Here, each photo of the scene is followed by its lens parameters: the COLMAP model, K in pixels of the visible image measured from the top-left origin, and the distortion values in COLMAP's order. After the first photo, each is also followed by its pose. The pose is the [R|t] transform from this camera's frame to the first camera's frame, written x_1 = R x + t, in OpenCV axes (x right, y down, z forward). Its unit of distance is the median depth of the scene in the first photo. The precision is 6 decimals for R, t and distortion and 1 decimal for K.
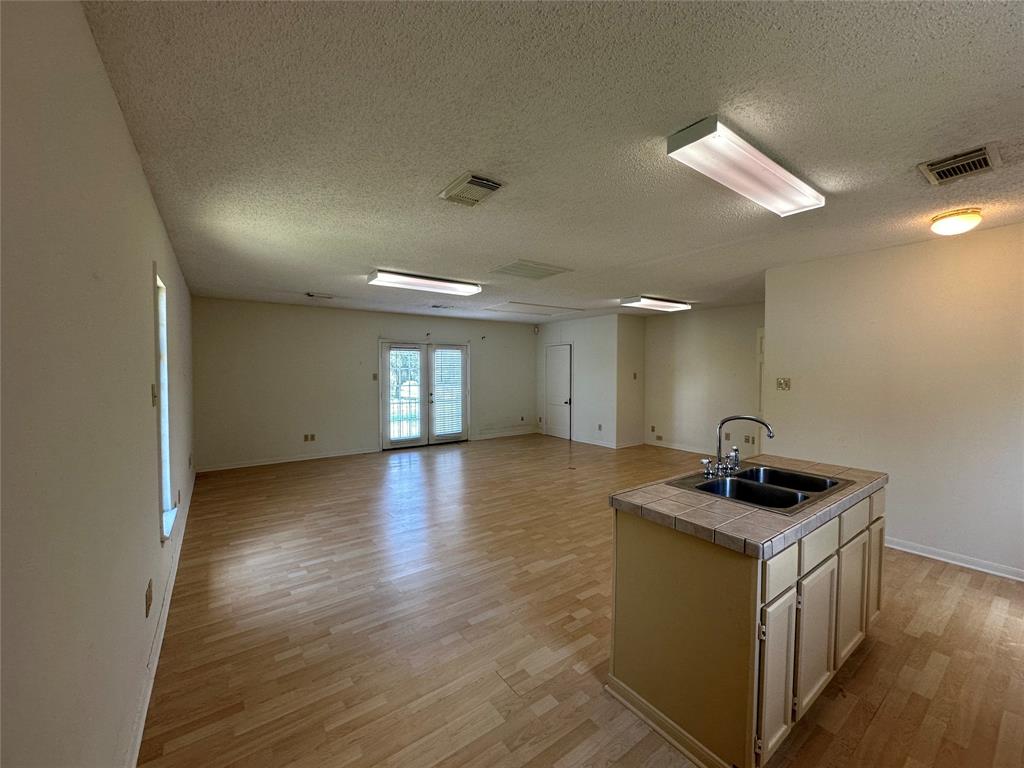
lens RADIAL K [[408.2, 0, 513.4], [0, 408.2, 385.7], [0, 0, 1]] dist [-0.002588, 0.000648]
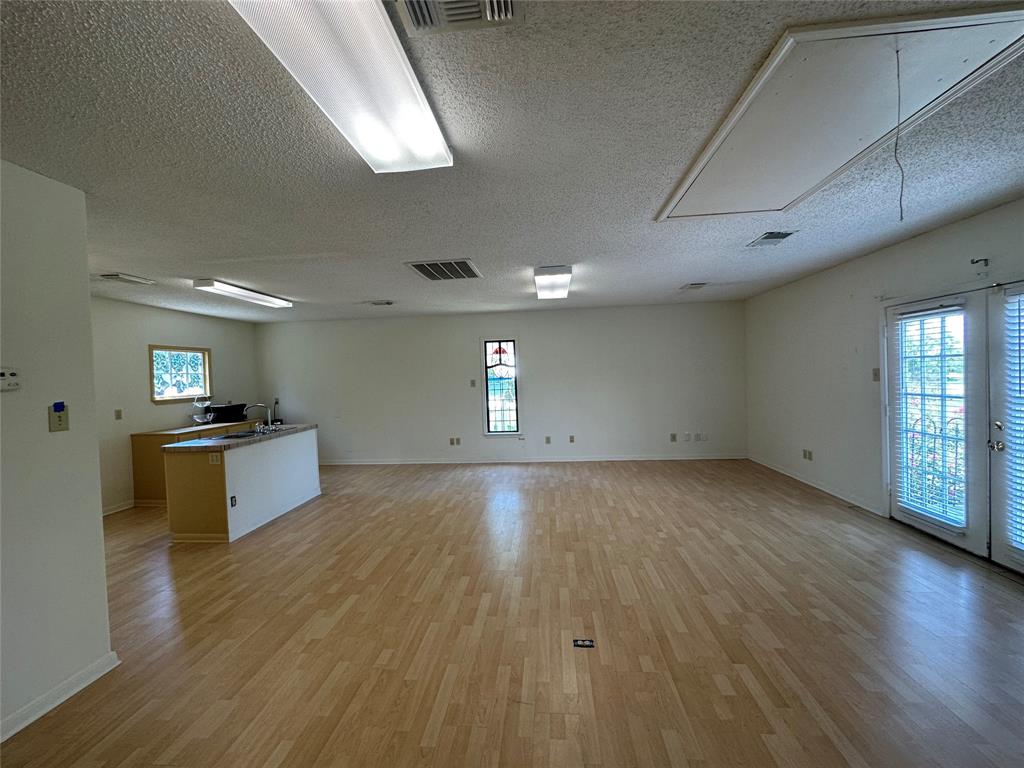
lens RADIAL K [[408.2, 0, 511.9], [0, 408.2, 383.7], [0, 0, 1]] dist [-0.002588, 0.000648]
pose [[-0.658617, 0.041242, -0.751347, 0.534416], [0.004889, 0.998710, 0.050535, -0.055238], [0.752462, 0.029610, -0.657970, 1.410868]]
